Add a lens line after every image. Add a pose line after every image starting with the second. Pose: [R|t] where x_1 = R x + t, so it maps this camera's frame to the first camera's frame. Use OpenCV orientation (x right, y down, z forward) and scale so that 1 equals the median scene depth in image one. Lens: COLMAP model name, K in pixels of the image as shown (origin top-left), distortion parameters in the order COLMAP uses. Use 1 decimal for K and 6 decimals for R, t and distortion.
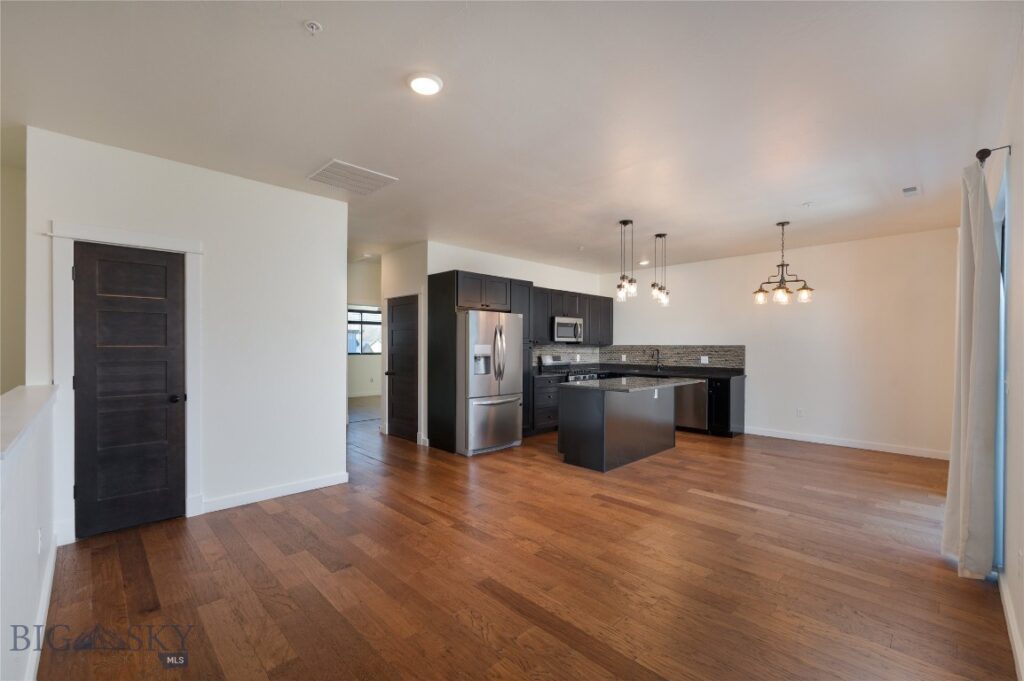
lens RADIAL K [[438.6, 0, 511.9], [0, 438.6, 344.9], [0, 0, 1]] dist [0.000354, 0.000130]
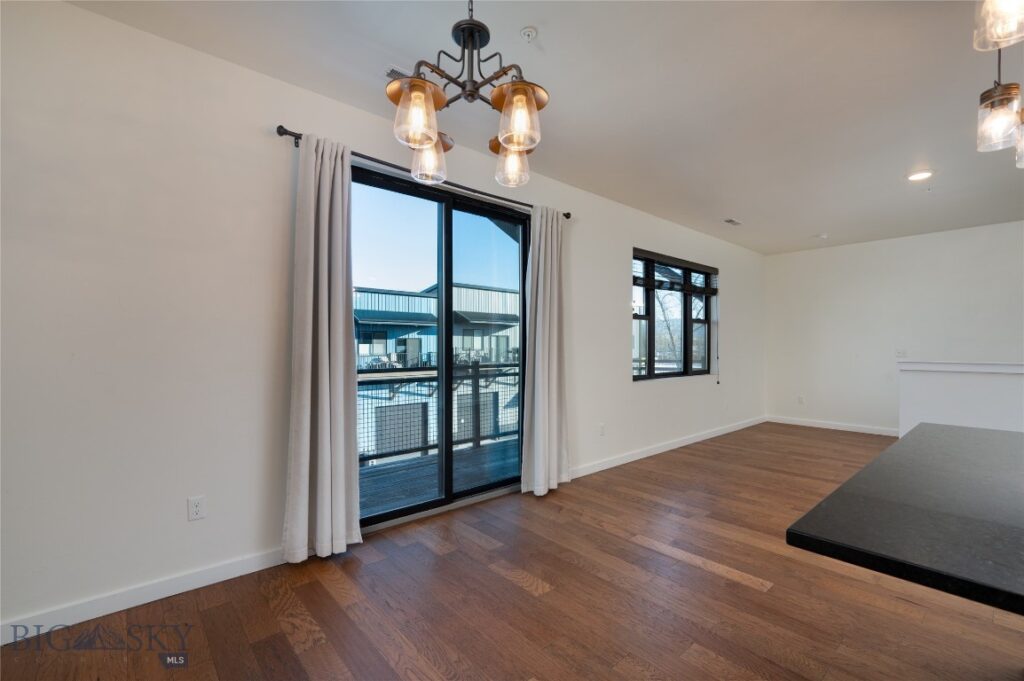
lens RADIAL K [[438.6, 0, 513.1], [0, 438.6, 346.4], [0, 0, 1]] dist [0.000354, 0.000130]
pose [[-0.997896, -0.006190, 0.064538, 0.952716], [-0.006010, 0.999978, 0.002977, 0.038679], [-0.064555, 0.002583, -0.997911, 2.156775]]
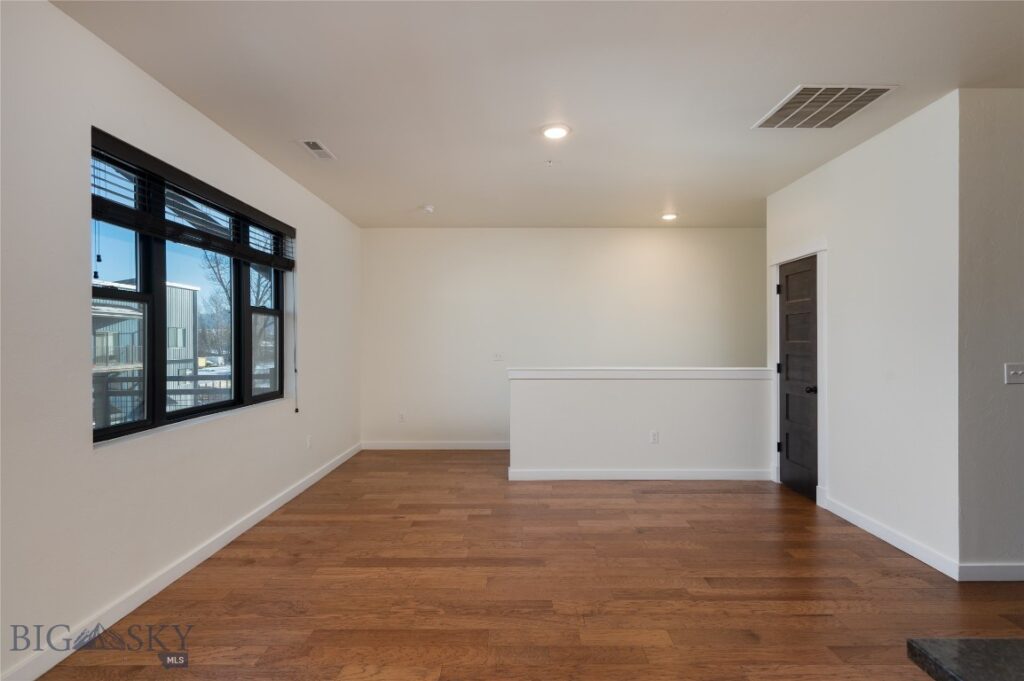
lens RADIAL K [[488.9, 0, 513.6], [0, 488.9, 343.2], [0, 0, 1]] dist [0.001884, 0.000123]
pose [[-0.703916, 0.001208, -0.710283, 0.699537], [-0.001919, 0.999992, 0.003602, 0.004999], [0.710281, 0.003898, -0.703907, 1.513338]]
